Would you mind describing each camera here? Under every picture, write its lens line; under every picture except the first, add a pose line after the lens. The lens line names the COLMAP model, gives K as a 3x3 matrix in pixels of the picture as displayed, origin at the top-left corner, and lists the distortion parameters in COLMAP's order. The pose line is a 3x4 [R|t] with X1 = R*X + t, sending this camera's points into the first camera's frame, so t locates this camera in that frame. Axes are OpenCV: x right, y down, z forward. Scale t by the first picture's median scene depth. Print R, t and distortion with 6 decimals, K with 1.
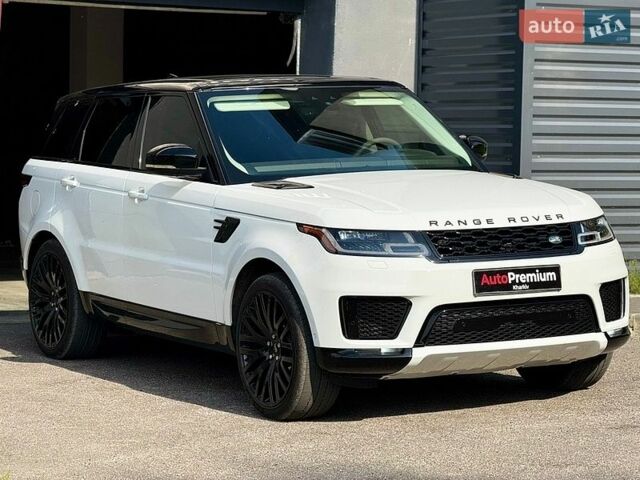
lens RADIAL K [[2154.6, 0, 320.0], [0, 2154.6, 240.0], [0, 0, 1]] dist [0.230552, 0.430491]
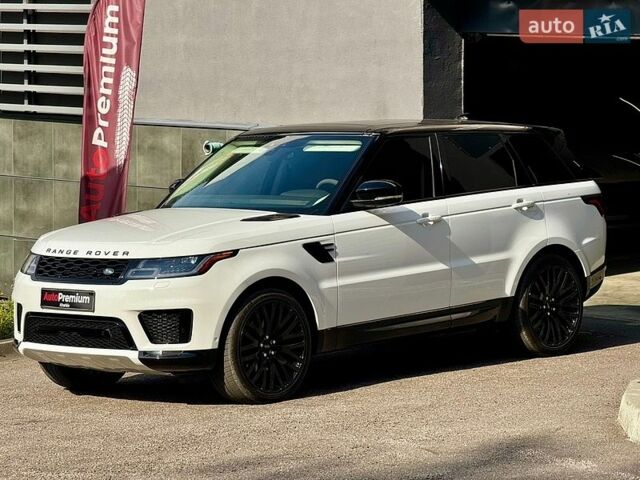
lens RADIAL K [[2154.6, 0, 320.0], [0, 2154.6, 240.0], [0, 0, 1]] dist [0.230552, 0.430491]
pose [[0.307114, 0.067781, -0.949256, 1.347973], [-0.039840, 0.997502, 0.058337, -0.097126], [0.950838, 0.019902, 0.309048, 0.744635]]
